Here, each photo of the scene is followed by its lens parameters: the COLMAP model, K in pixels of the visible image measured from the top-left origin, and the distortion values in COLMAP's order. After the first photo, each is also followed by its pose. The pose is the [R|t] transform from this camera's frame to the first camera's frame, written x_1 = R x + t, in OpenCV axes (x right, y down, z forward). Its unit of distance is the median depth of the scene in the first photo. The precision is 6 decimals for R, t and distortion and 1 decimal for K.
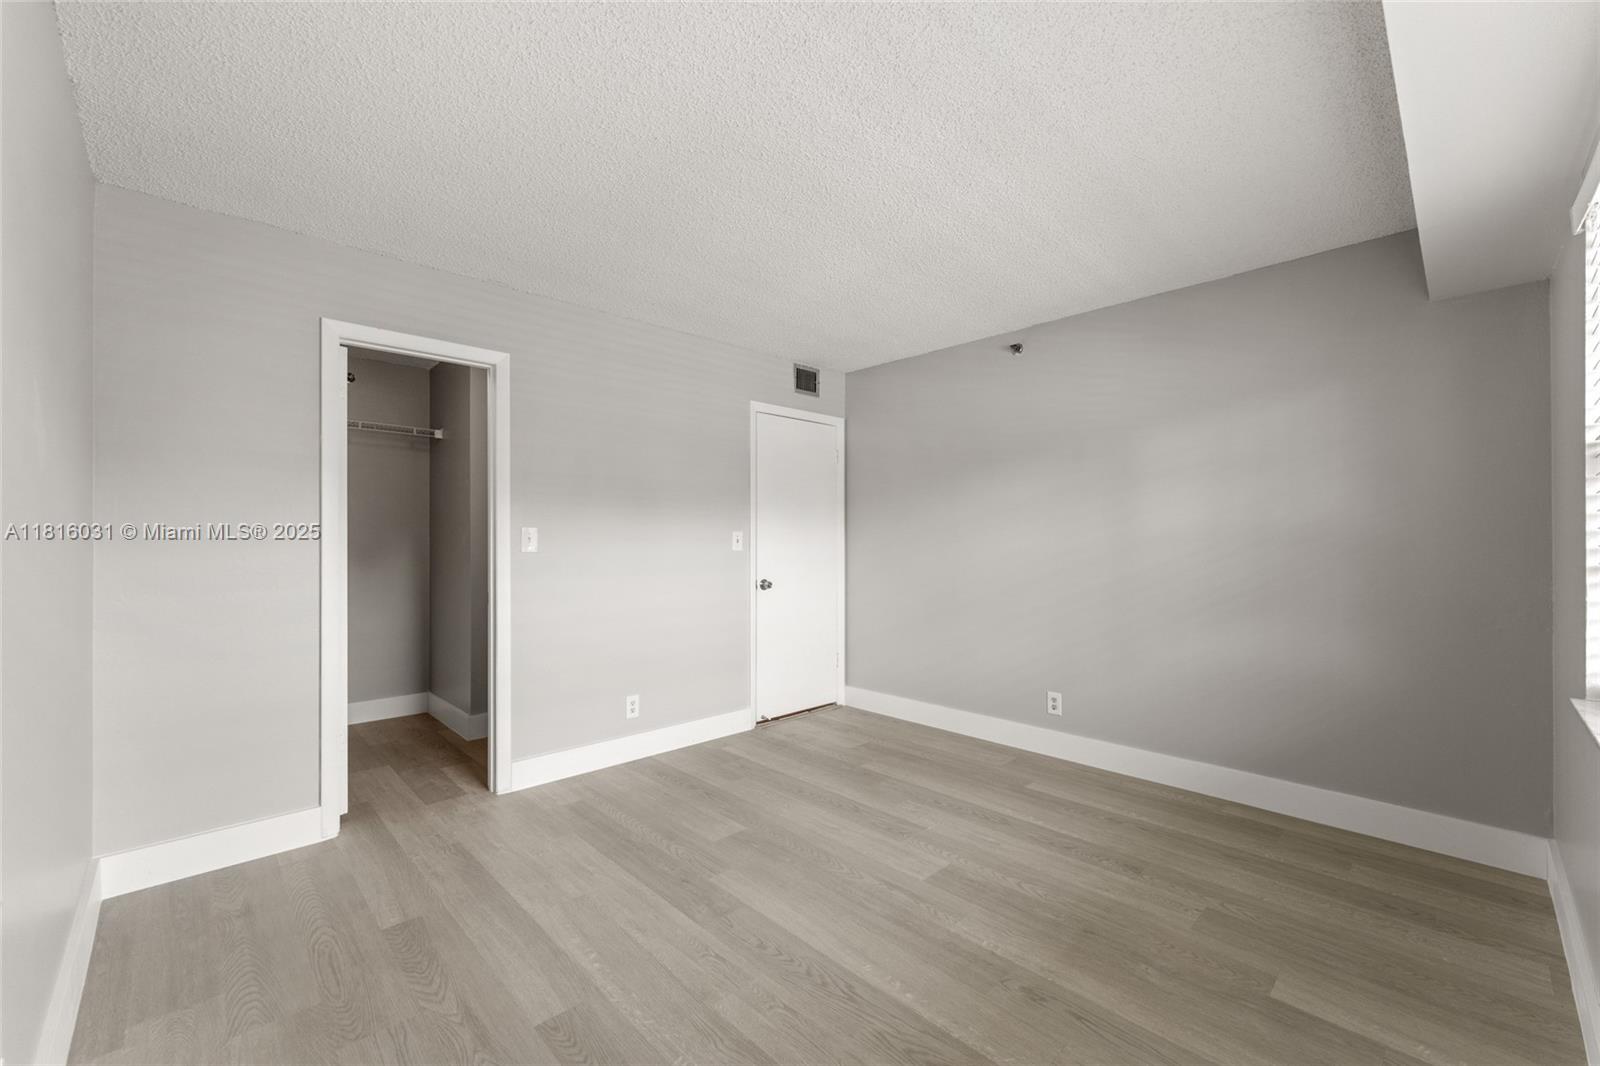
lens RADIAL K [[646.0, 0, 802.2], [0, 646.0, 536.4], [0, 0, 1]] dist [0.000087, 0.000076]
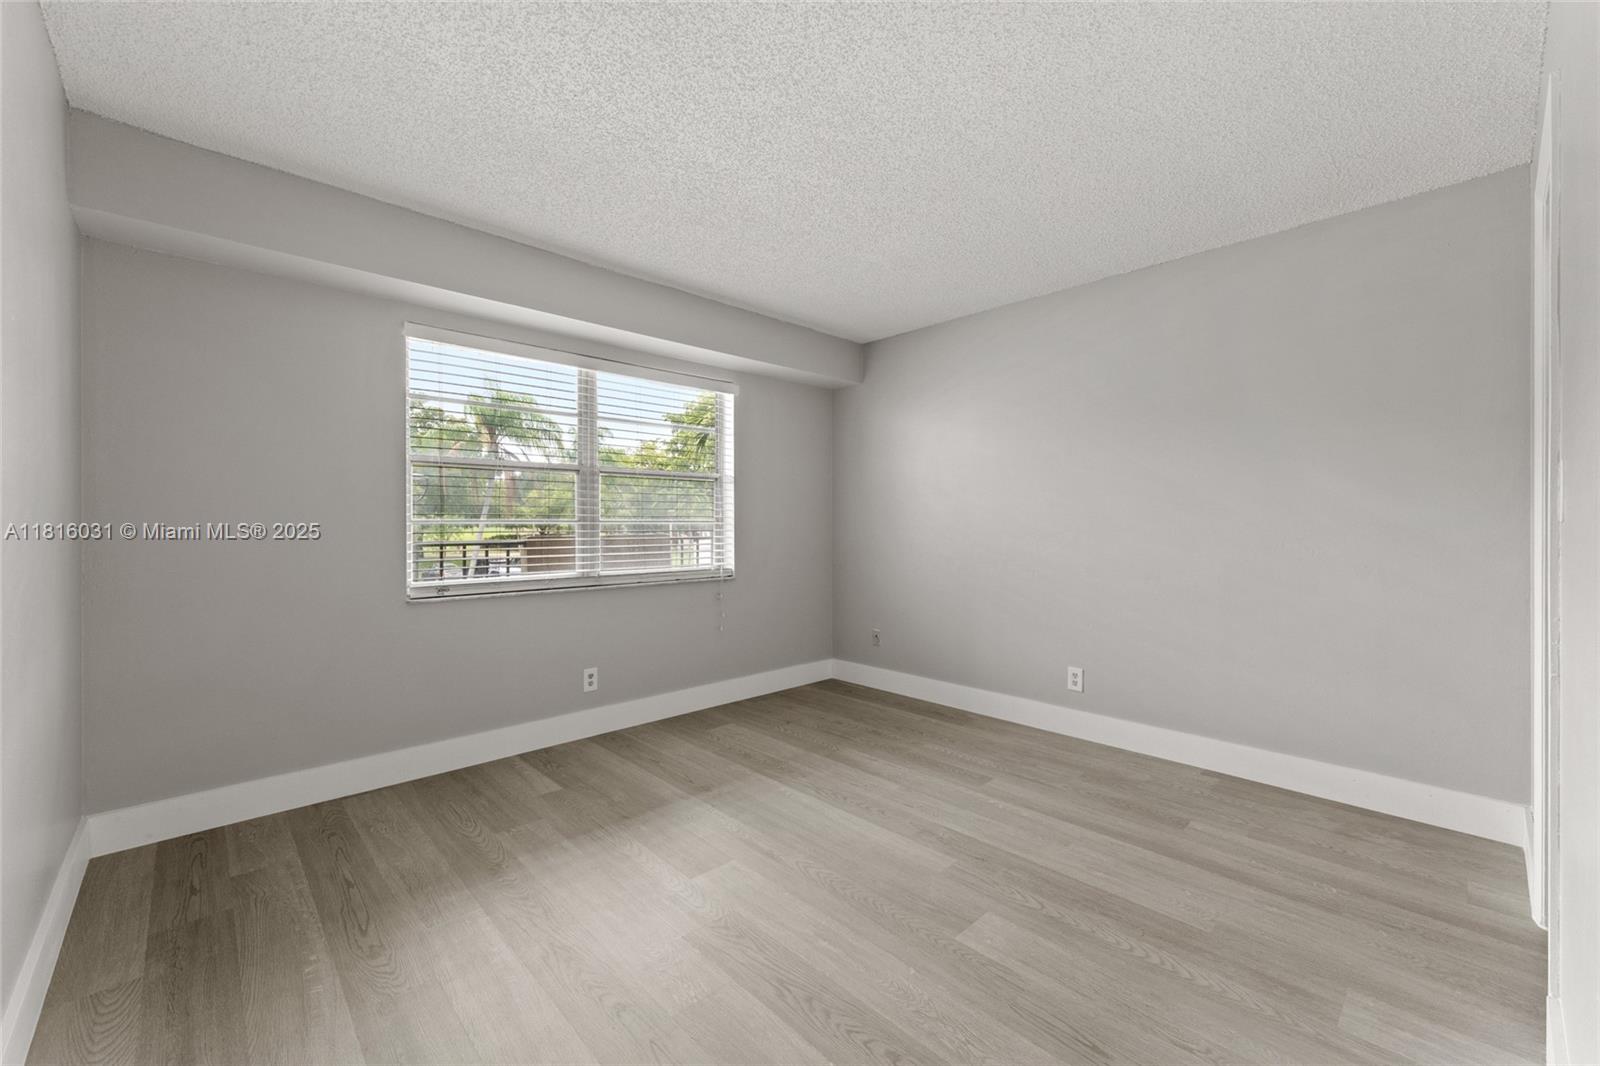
lens RADIAL K [[646.0, 0, 799.0], [0, 646.0, 529.2], [0, 0, 1]] dist [0.000087, 0.000076]
pose [[-0.999945, 0.002085, 0.010268, 0.084618], [0.002096, 0.999997, 0.001067, 0.042269], [-0.010266, 0.001088, -0.999947, 2.108829]]
